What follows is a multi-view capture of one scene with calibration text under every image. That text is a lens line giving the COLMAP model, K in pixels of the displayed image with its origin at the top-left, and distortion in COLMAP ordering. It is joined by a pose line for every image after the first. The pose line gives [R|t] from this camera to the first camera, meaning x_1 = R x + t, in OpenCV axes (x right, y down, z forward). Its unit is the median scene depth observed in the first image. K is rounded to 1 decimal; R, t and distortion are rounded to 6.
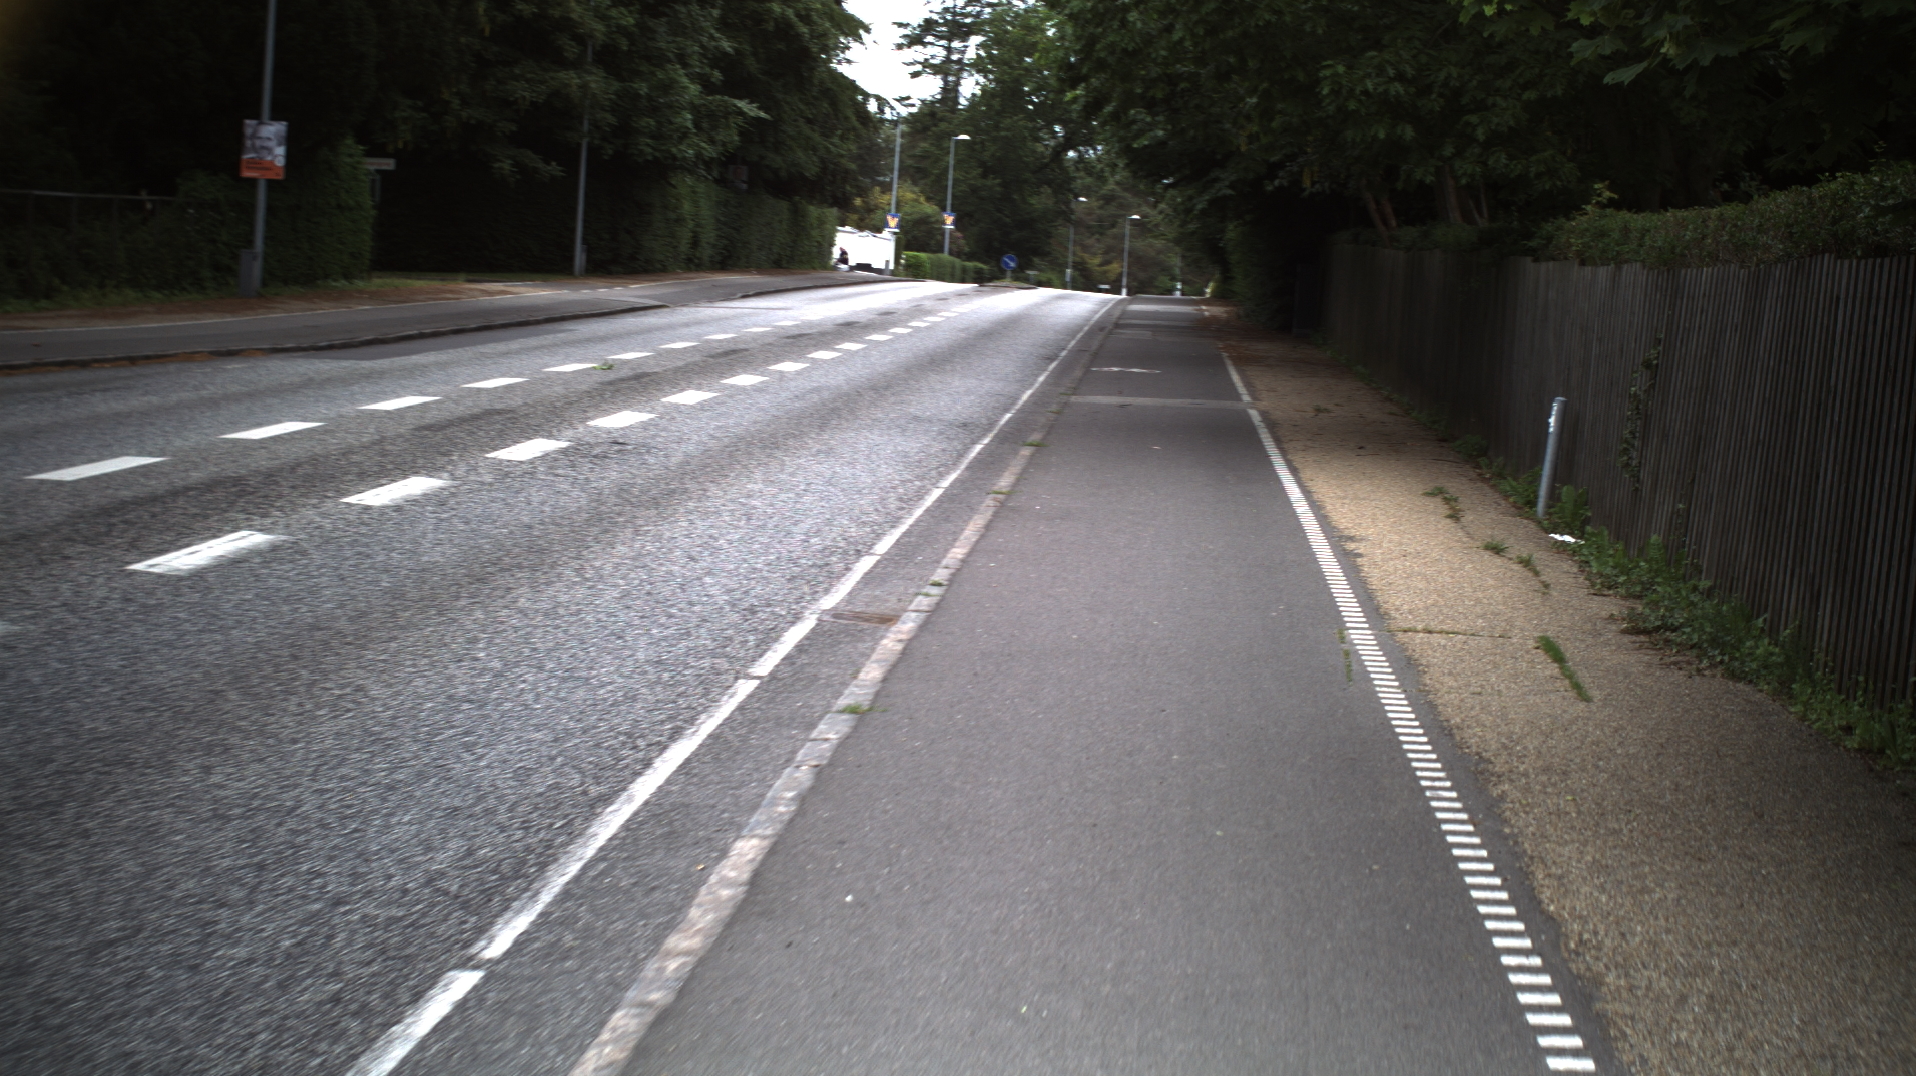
lens RADIAL K [[3461.0, 0, 958.0], [0, 3461.0, 538.0], [0, 0, 1]] dist [-0.297388, 0.443524]
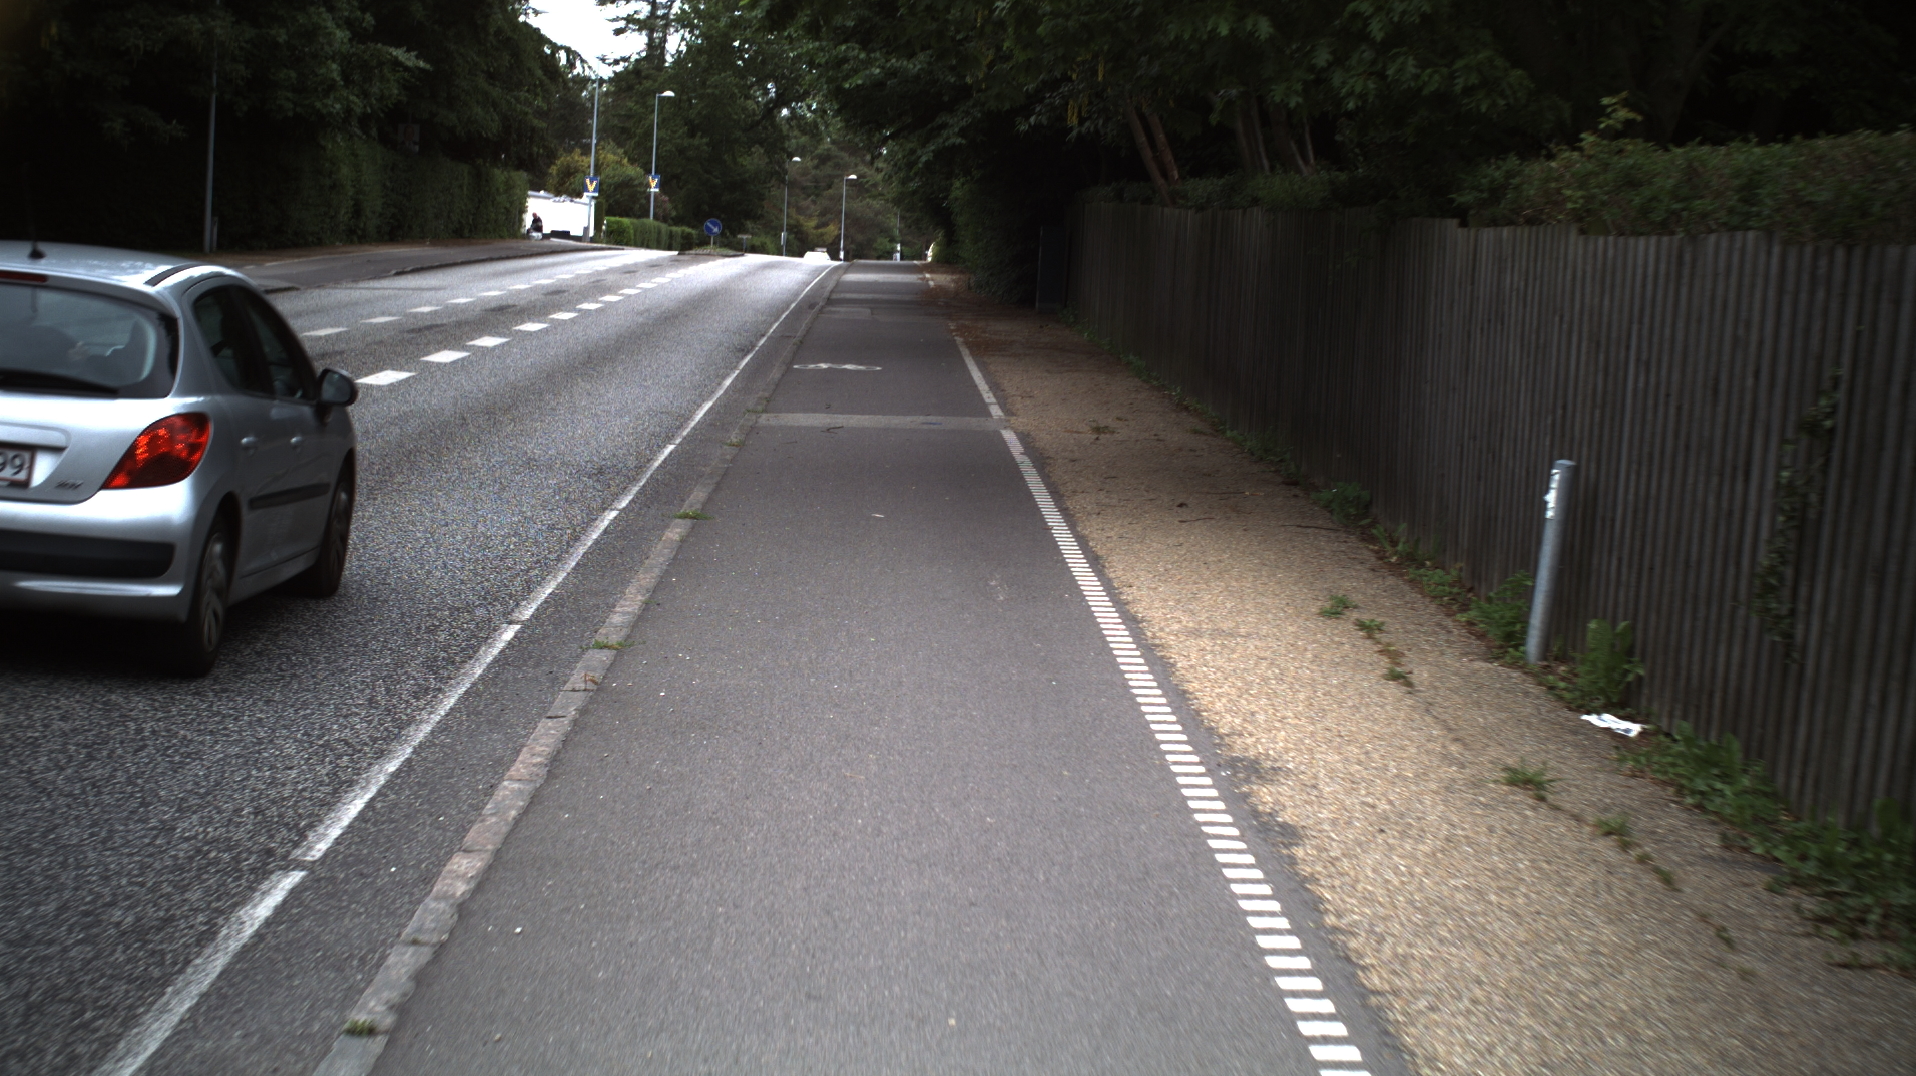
lens RADIAL K [[3461.0, 0, 958.0], [0, 3461.0, 538.0], [0, 0, 1]] dist [-0.297388, 0.443524]
pose [[0.996634, -0.019048, 0.079731, 0.007961], [0.018157, 0.999765, 0.011880, -0.011669], [-0.079938, -0.010392, 0.996746, 0.135301]]
